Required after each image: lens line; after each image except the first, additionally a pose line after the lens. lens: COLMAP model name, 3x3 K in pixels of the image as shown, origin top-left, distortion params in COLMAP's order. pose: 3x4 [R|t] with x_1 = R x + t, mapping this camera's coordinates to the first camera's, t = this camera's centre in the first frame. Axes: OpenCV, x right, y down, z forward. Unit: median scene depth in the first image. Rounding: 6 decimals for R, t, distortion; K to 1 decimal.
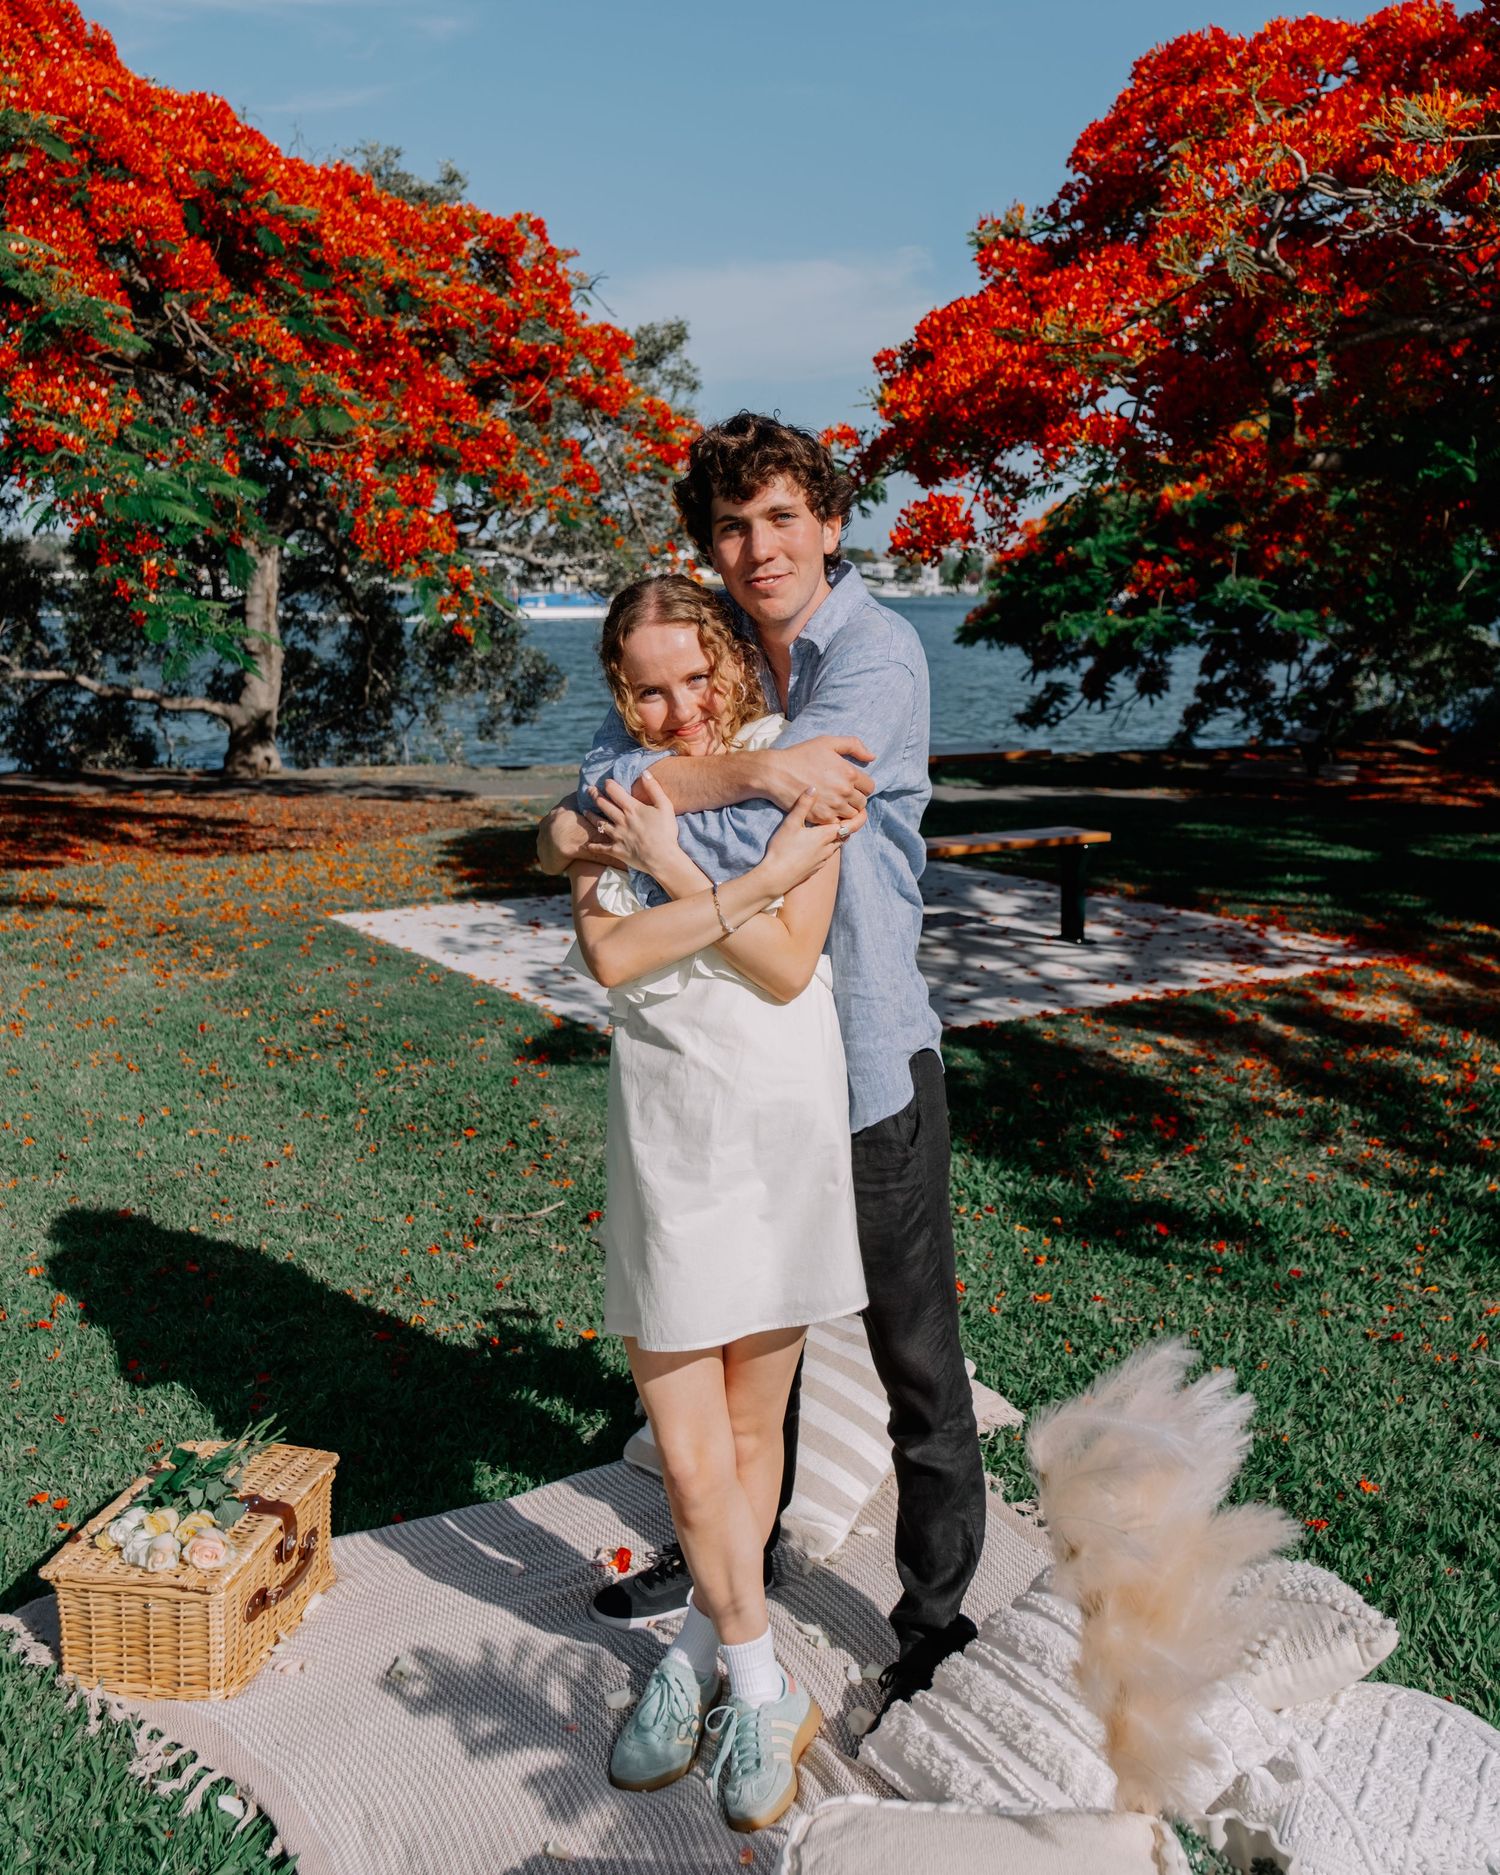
lens RADIAL K [[1575.6, 0, 750.0], [0, 1575.6, 937.5], [0, 0, 1]] dist [-0.001230, -0.002593]
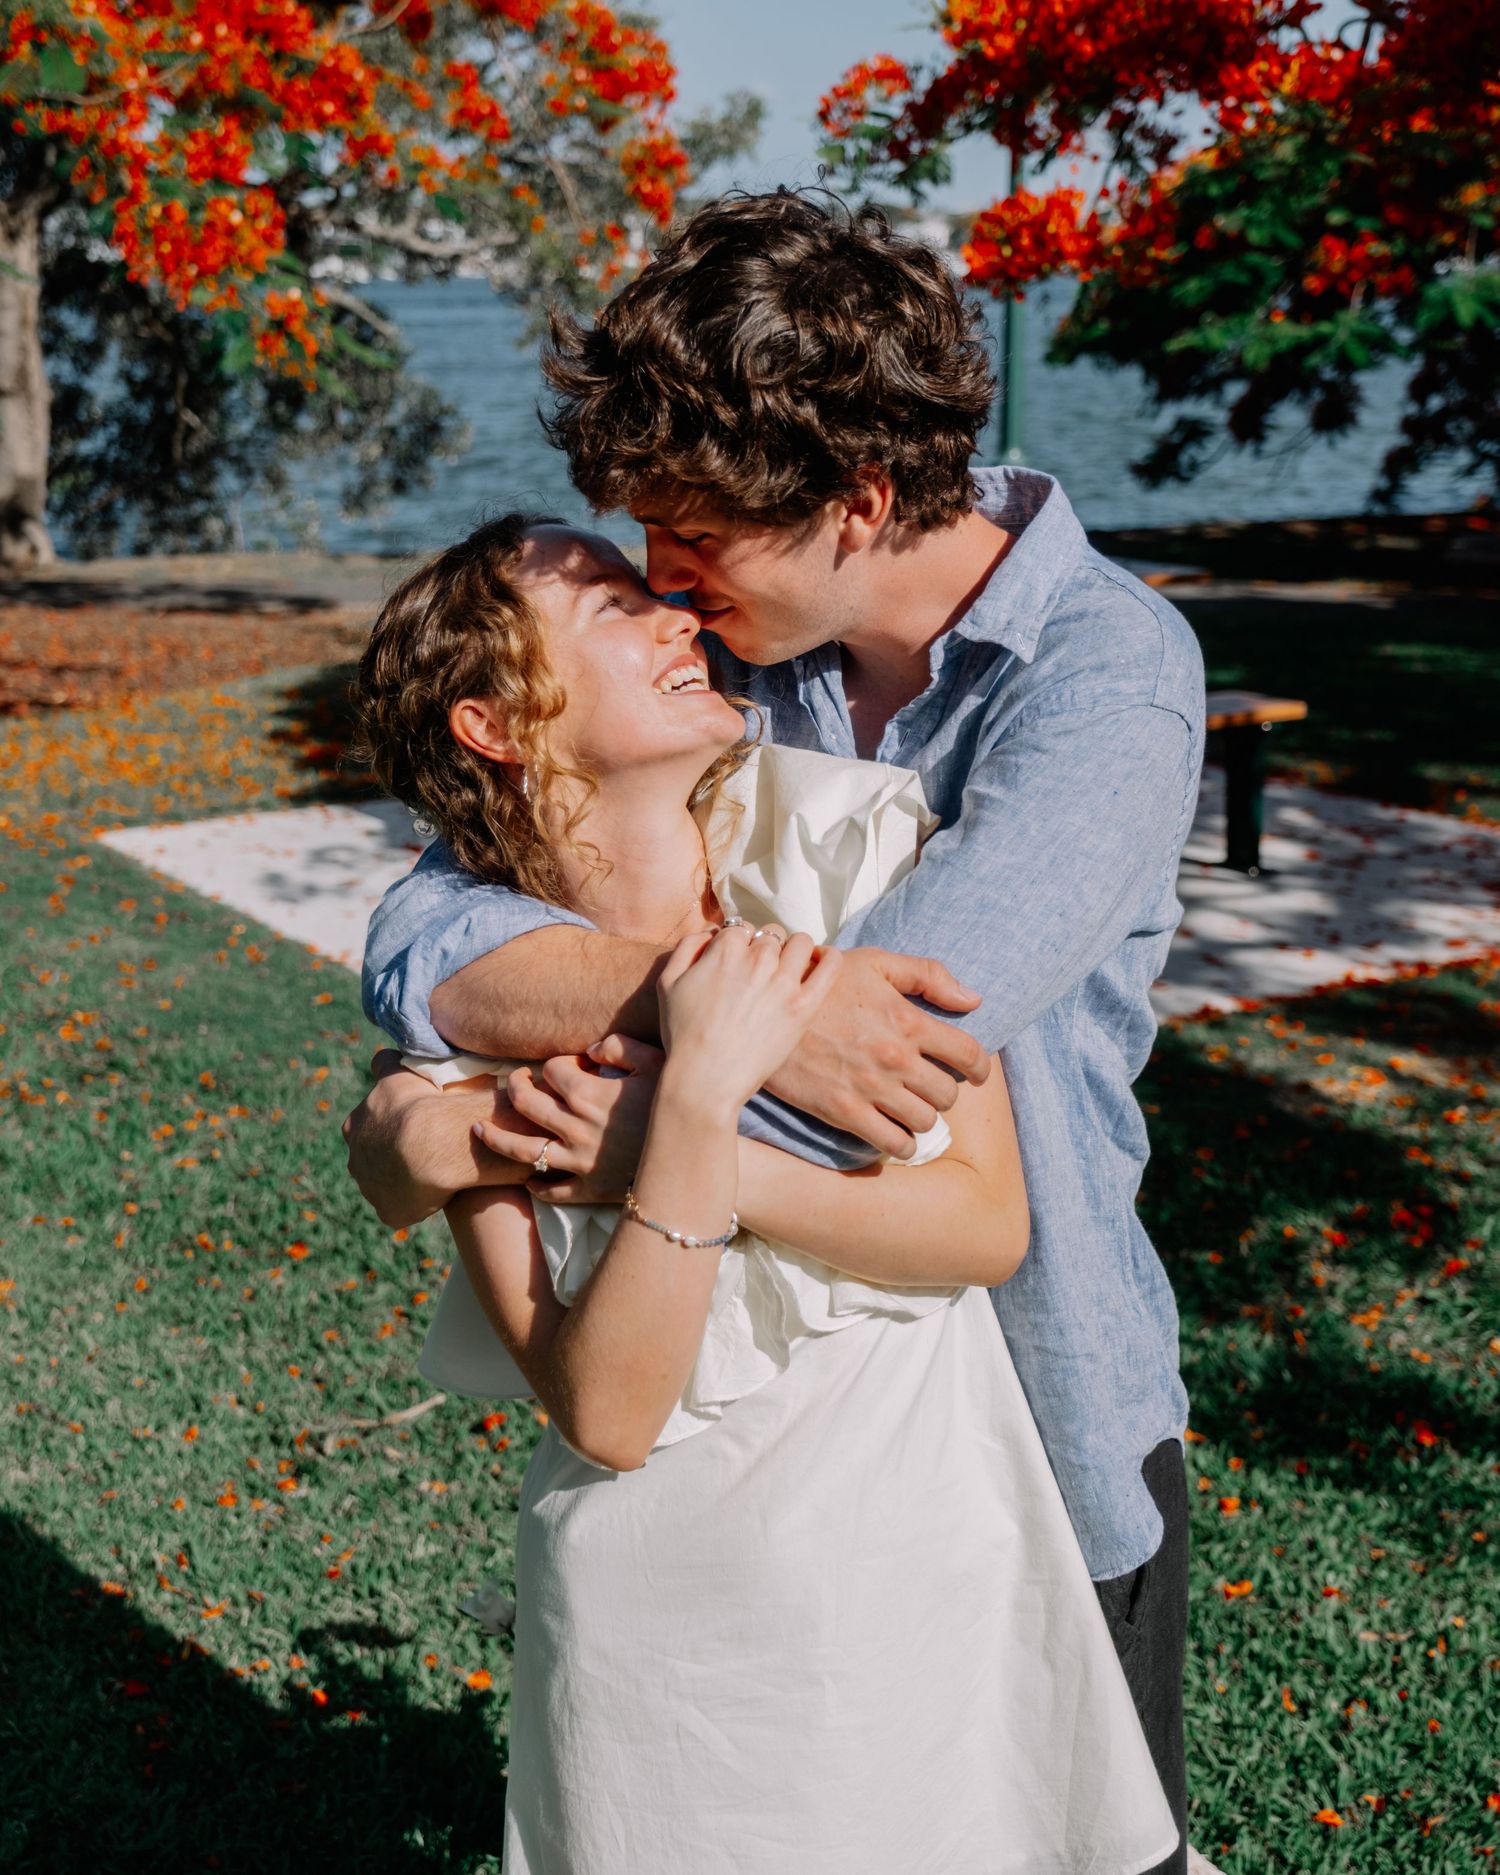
lens RADIAL K [[2235.5, 0, 720.6], [0, 2235.5, 938.2], [0, 0, 1]] dist [-0.003158, 0.078255]
pose [[0.999886, -0.009990, -0.011341, 0.000798], [0.010796, 0.997240, 0.073454, -0.052854], [0.010575, -0.073568, 0.997234, 0.106753]]
